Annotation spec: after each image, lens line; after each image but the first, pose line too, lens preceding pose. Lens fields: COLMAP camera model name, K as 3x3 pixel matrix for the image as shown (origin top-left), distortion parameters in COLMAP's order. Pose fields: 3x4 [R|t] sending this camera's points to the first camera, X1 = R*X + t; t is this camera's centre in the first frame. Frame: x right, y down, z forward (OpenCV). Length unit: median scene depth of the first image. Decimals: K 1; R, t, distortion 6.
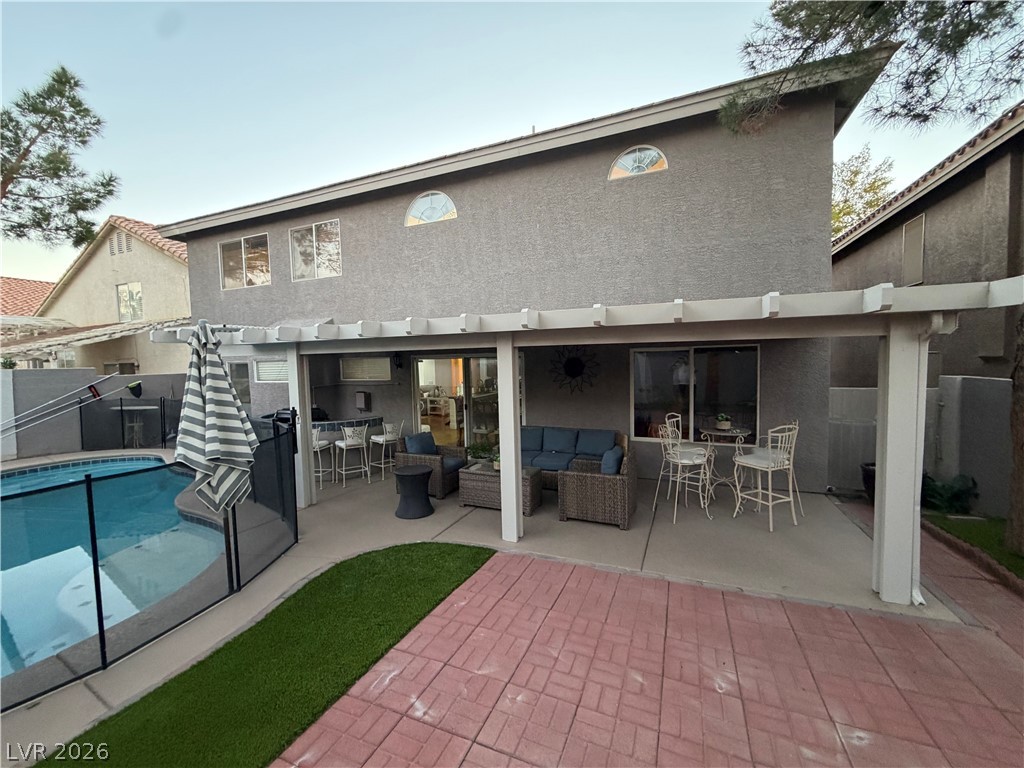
lens RADIAL K [[408.4, 0, 509.8], [0, 408.4, 384.1], [0, 0, 1]] dist [0.001038, -0.000256]
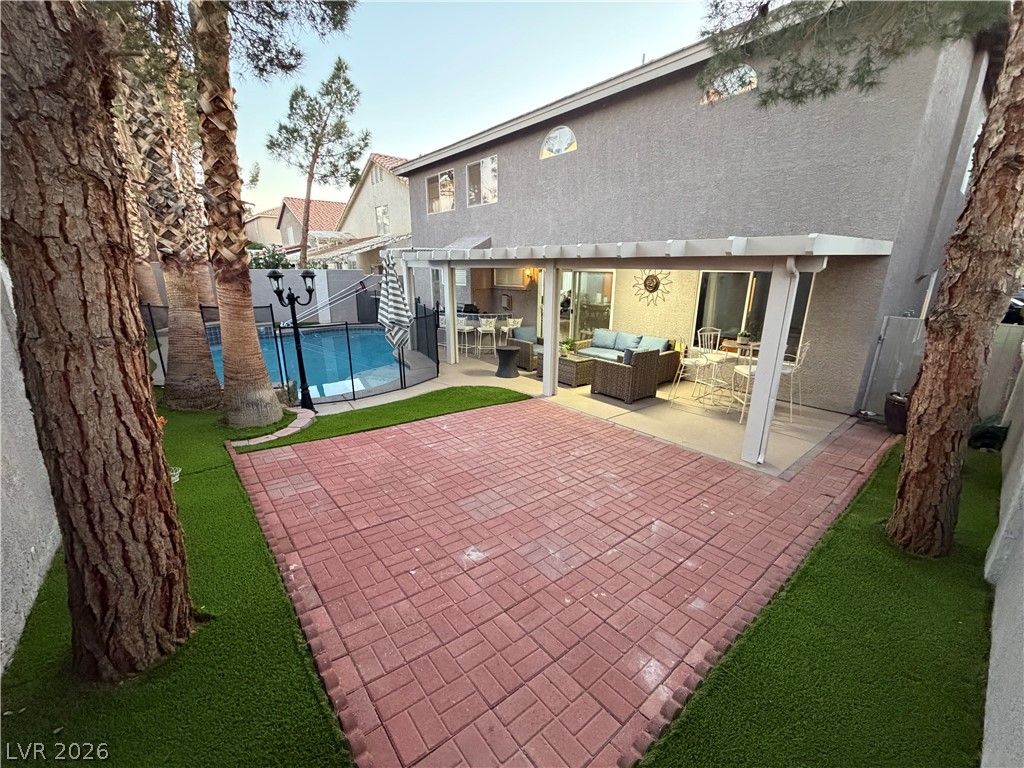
lens RADIAL K [[408.4, 0, 509.8], [0, 408.4, 384.1], [0, 0, 1]] dist [0.001038, -0.000256]
pose [[0.886330, 0.152933, -0.437070, 0.307111], [-0.052595, 0.971027, 0.233109, -0.010966], [0.460057, -0.183624, 0.868694, -0.236486]]
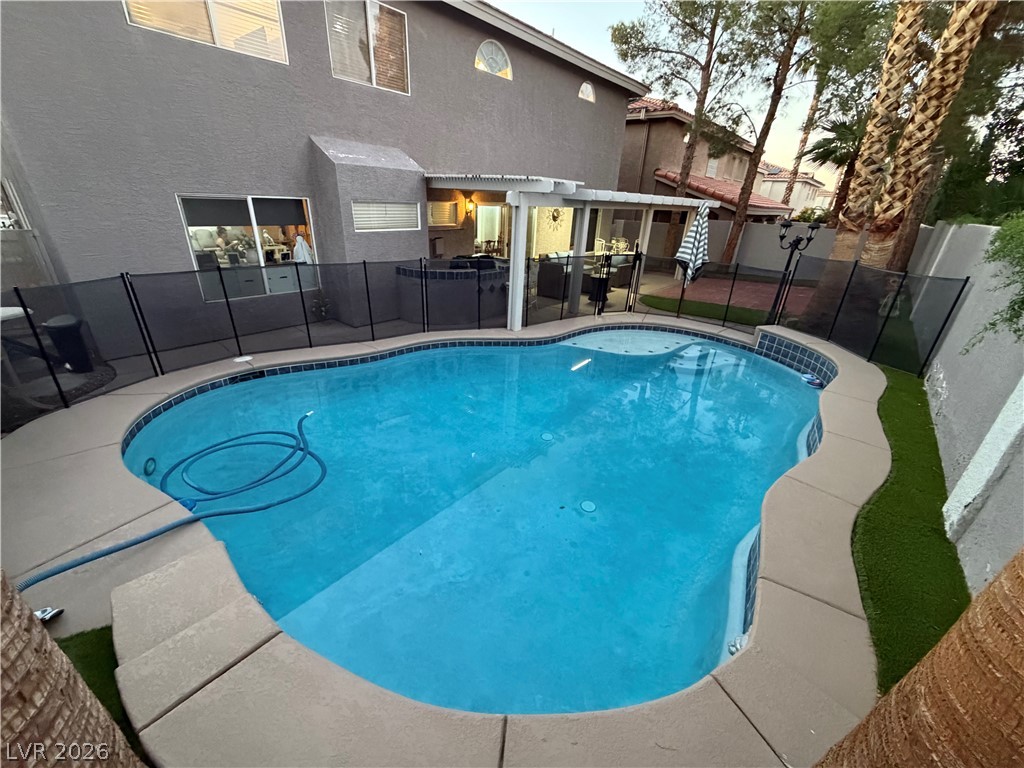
lens RADIAL K [[408.4, 0, 509.8], [0, 408.4, 384.1], [0, 0, 1]] dist [0.001038, -0.000256]
pose [[0.305333, -0.362543, 0.880531, -1.456091], [0.007939, 0.925626, 0.378357, -0.030673], [-0.952213, -0.108535, 0.285502, 0.534346]]
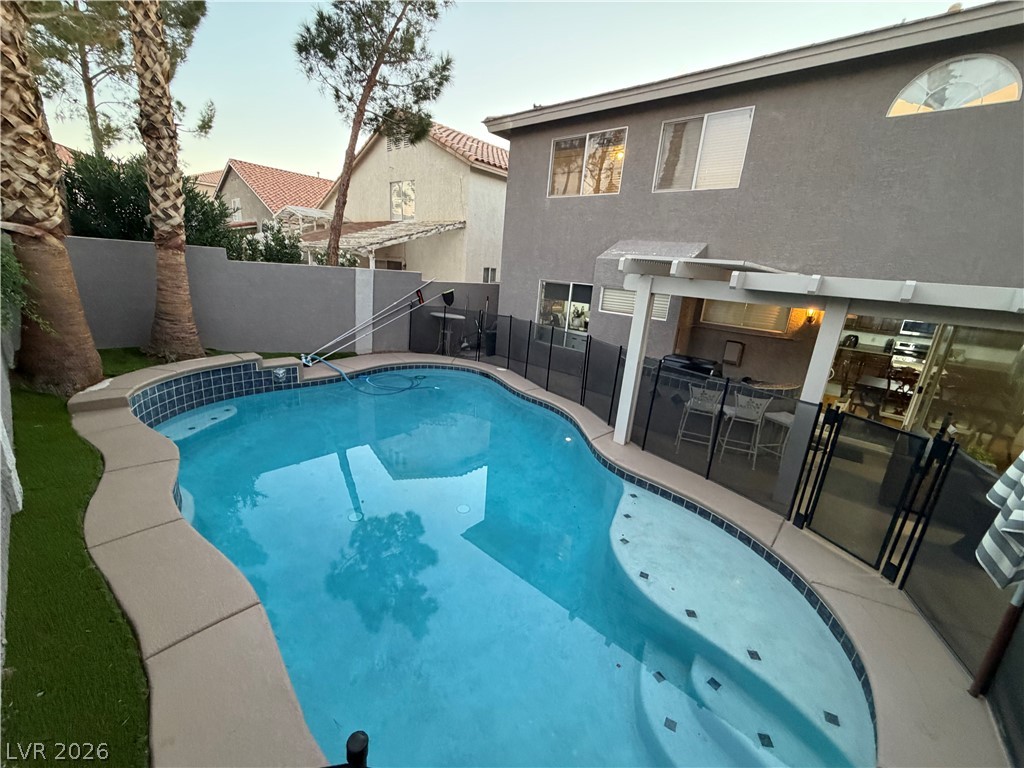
lens RADIAL K [[408.4, 0, 509.8], [0, 408.4, 384.1], [0, 0, 1]] dist [0.001038, -0.000256]
pose [[0.939122, 0.183988, -0.290170, -0.577494], [-0.120598, 0.967321, 0.223040, -0.029758], [0.321724, -0.174468, 0.930620, 0.083693]]
